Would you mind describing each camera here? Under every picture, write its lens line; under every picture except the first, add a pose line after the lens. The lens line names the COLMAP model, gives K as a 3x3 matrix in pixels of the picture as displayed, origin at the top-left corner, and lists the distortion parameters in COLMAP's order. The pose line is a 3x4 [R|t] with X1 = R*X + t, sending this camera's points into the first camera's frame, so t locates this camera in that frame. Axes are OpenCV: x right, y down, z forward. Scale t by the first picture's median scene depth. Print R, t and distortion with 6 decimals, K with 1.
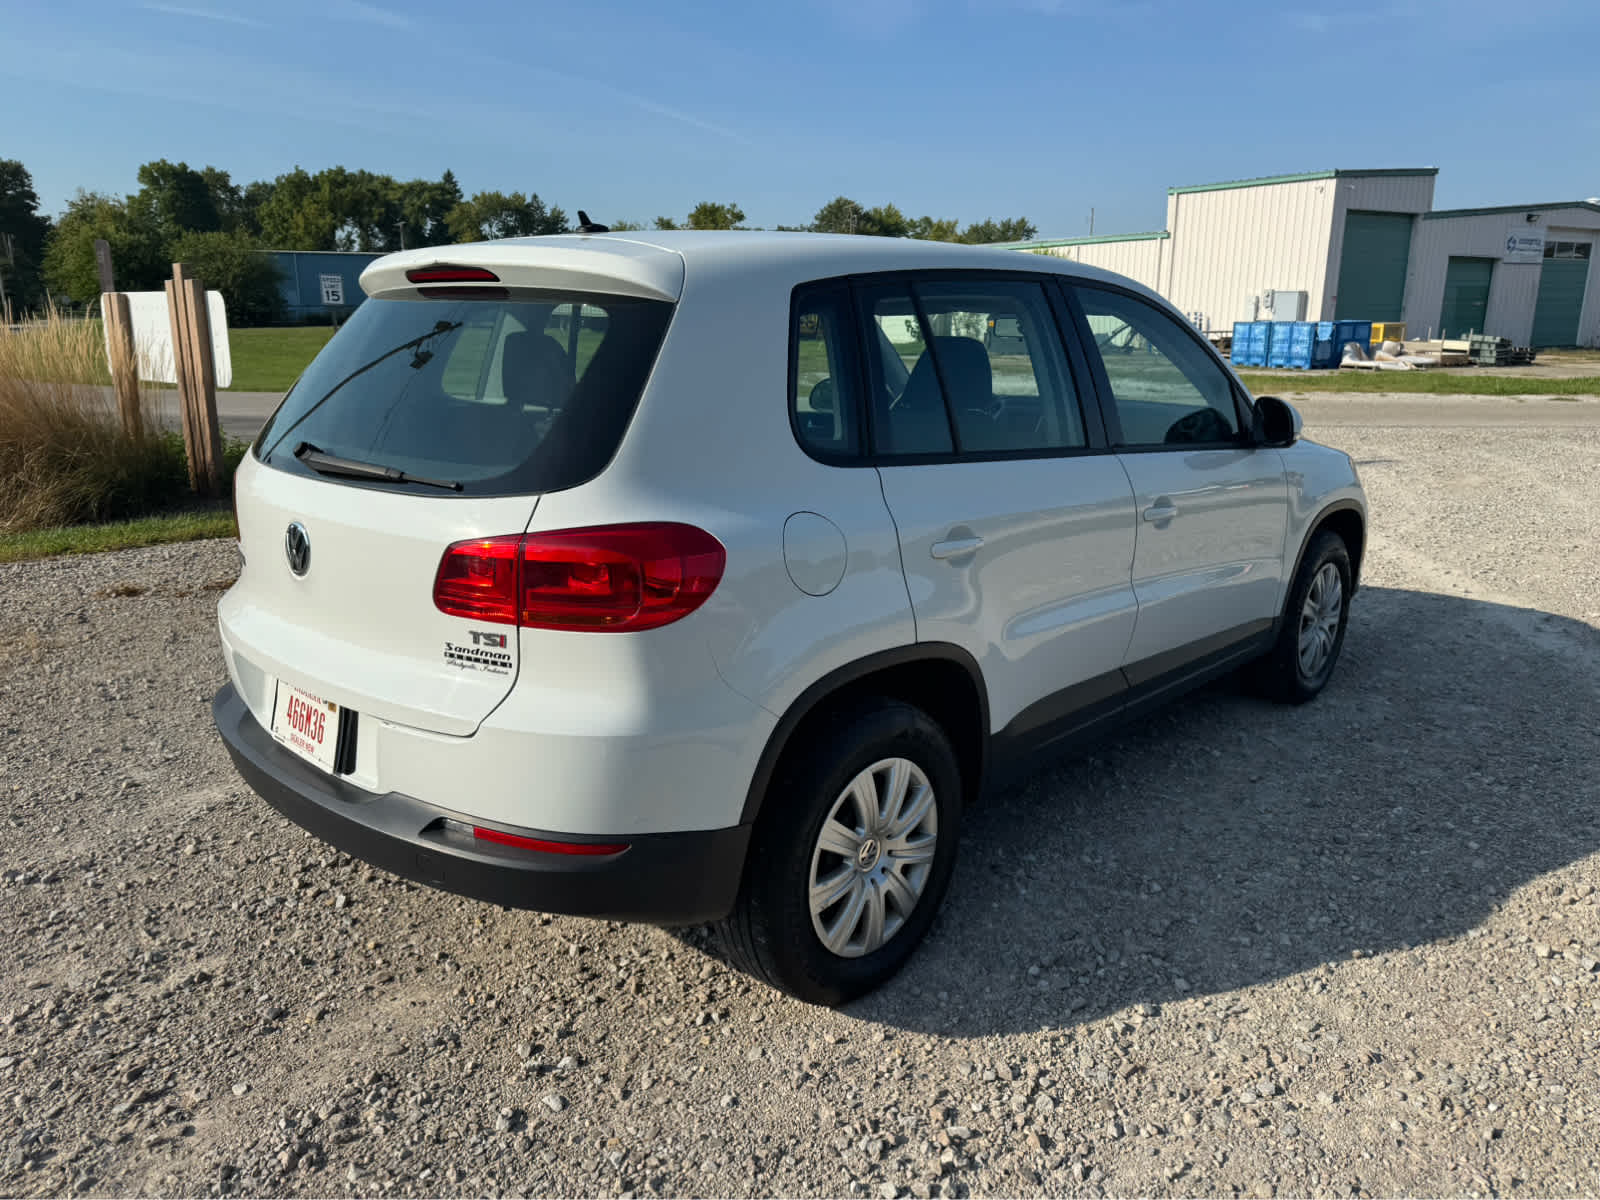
lens RADIAL K [[1105.2, 0, 800.0], [0, 1105.2, 600.0], [0, 0, 1]] dist [0.018079, -0.000035]
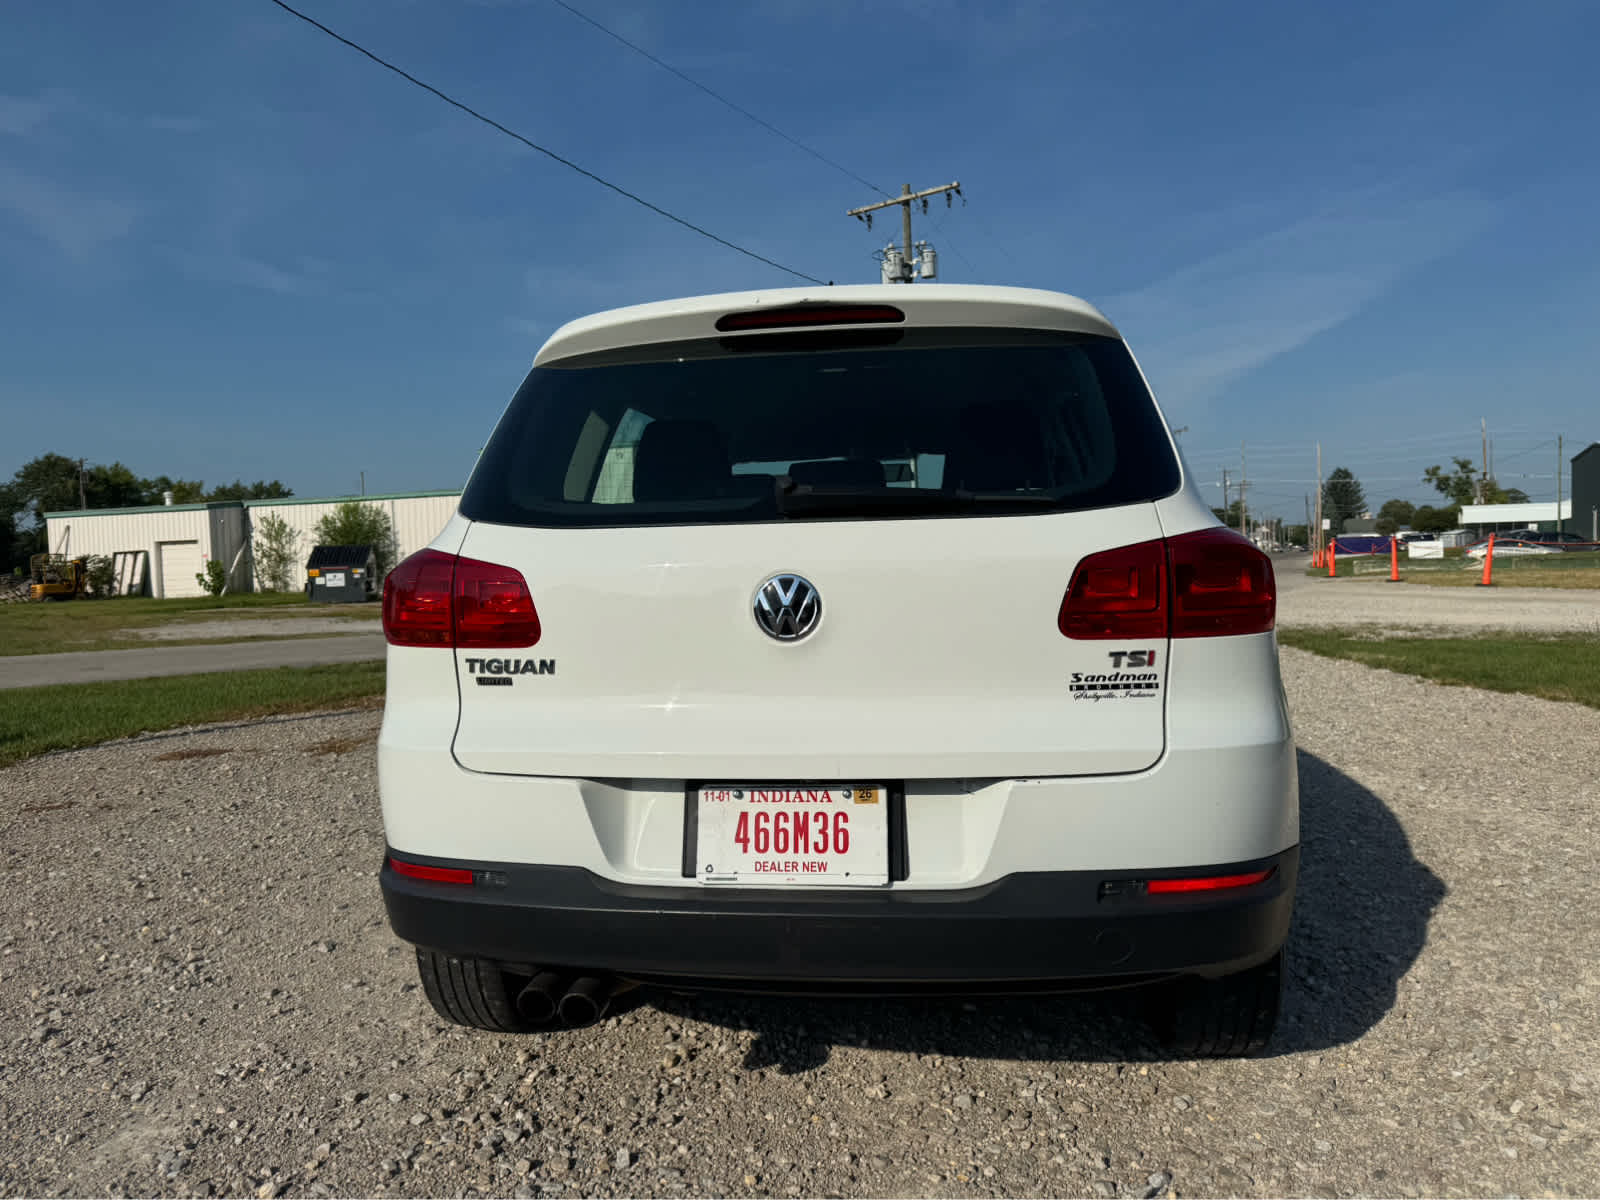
lens RADIAL K [[1088.4, 0, 779.0], [0, 1088.4, 591.8], [0, 0, 1]] dist [0.005121, 0.000473]
pose [[0.814441, -0.030820, 0.579427, -1.009410], [0.164603, 0.969838, -0.179779, 0.092468], [-0.556409, 0.241795, 0.794949, 0.433424]]
